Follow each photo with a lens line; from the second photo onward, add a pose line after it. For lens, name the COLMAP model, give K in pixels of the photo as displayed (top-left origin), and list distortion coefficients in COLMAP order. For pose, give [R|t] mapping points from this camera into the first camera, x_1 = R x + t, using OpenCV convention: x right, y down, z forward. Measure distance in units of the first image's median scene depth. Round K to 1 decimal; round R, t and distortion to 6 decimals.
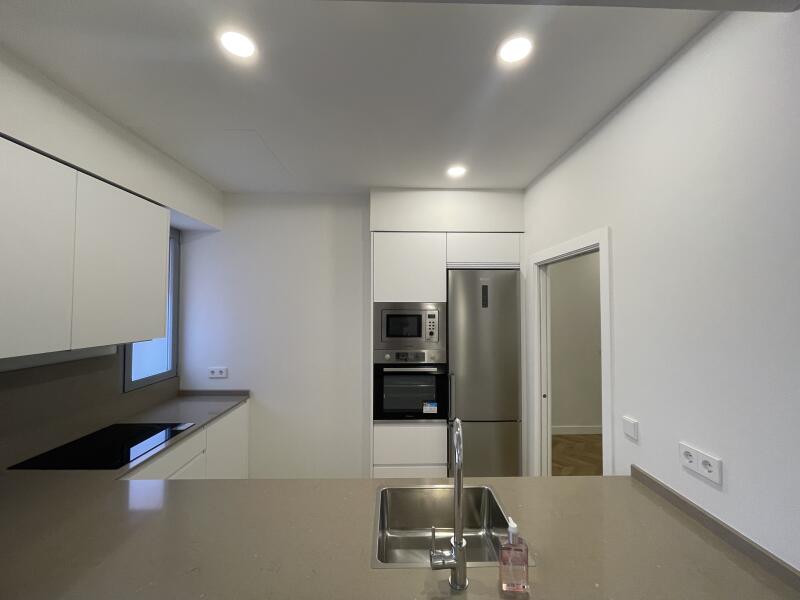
lens RADIAL K [[326.6, 0, 399.9], [0, 326.6, 299.3], [0, 0, 1]] dist [-0.001723, 0.000006]
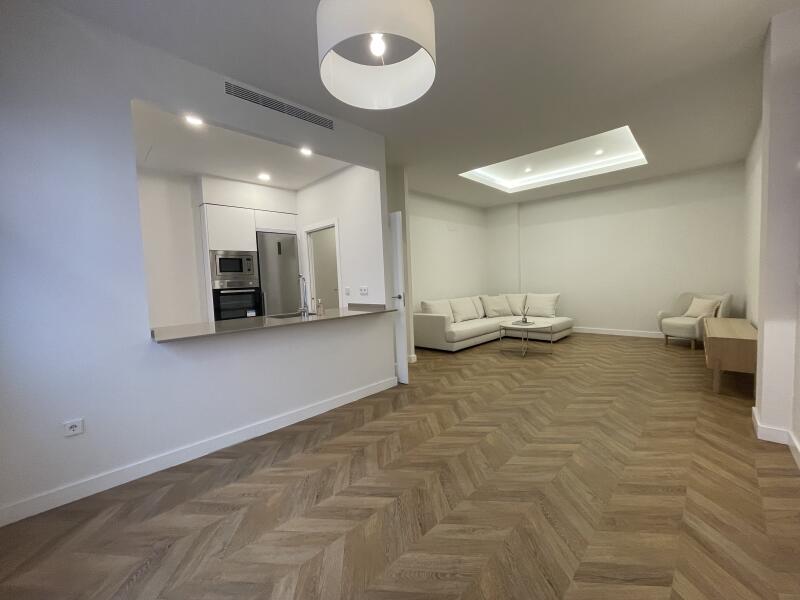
lens RADIAL K [[317.8, 0, 398.9], [0, 317.8, 301.9], [0, 0, 1]] dist [-0.007328, 0.000136]
pose [[0.721334, -0.080010, 0.687950, -0.489361], [0.020878, 0.995365, 0.093872, 0.133070], [-0.692273, -0.053350, 0.719661, -0.729493]]
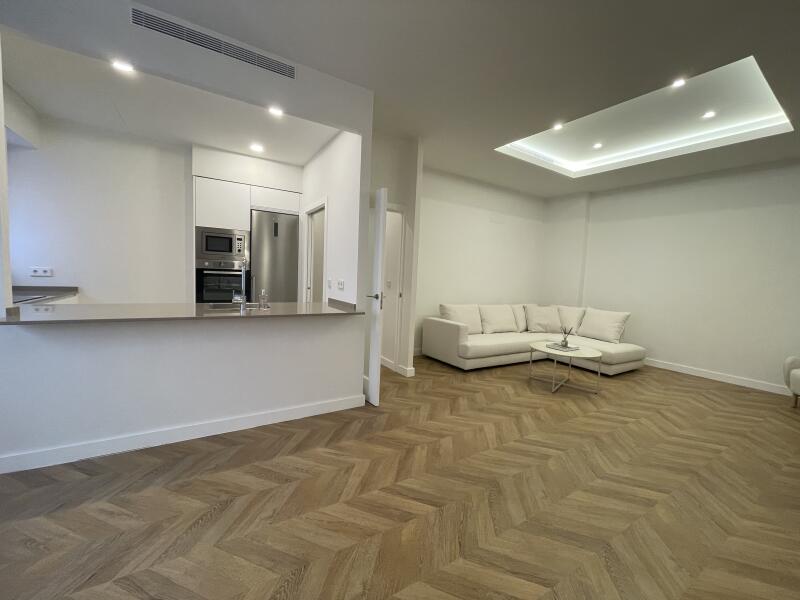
lens RADIAL K [[322.3, 0, 401.6], [0, 322.3, 298.8], [0, 0, 1]] dist [-0.003328, 0.000108]
pose [[0.857507, -0.003028, 0.514463, -0.031201], [-0.057006, 0.993266, 0.100863, 0.134187], [-0.511304, -0.115819, 0.851560, -0.724193]]
